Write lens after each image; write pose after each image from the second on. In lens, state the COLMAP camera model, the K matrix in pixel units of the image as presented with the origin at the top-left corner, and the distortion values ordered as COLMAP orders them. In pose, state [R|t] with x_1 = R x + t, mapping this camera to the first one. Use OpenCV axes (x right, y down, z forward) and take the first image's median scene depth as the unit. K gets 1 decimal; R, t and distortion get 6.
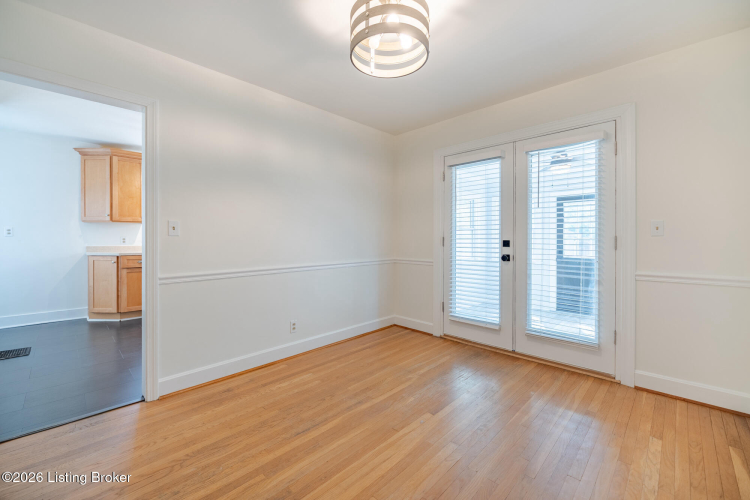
lens RADIAL K [[299.2, 0, 372.2], [0, 299.2, 241.1], [0, 0, 1]] dist [-0.000594, 0.000162]
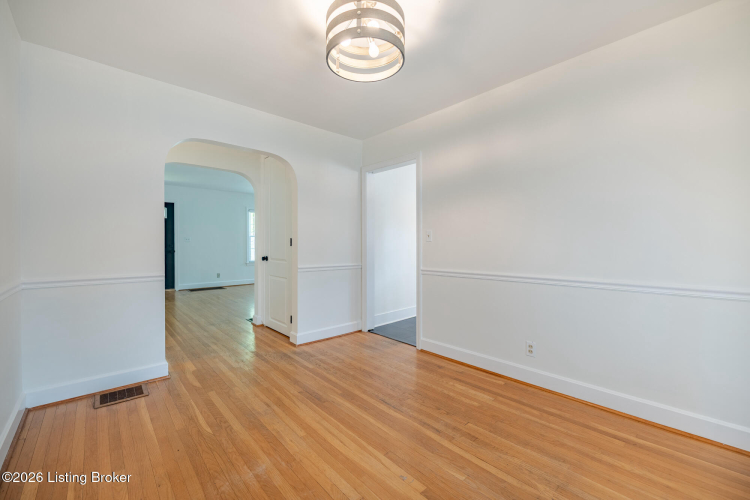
lens RADIAL K [[308.4, 0, 371.3], [0, 308.4, 245.7], [0, 0, 1]] dist [0.007176, -0.000683]
pose [[-0.046860, 0.008683, -0.998864, 0.921609], [-0.001552, 0.999960, 0.008765, -0.011776], [0.998900, 0.001961, -0.046845, 0.898317]]
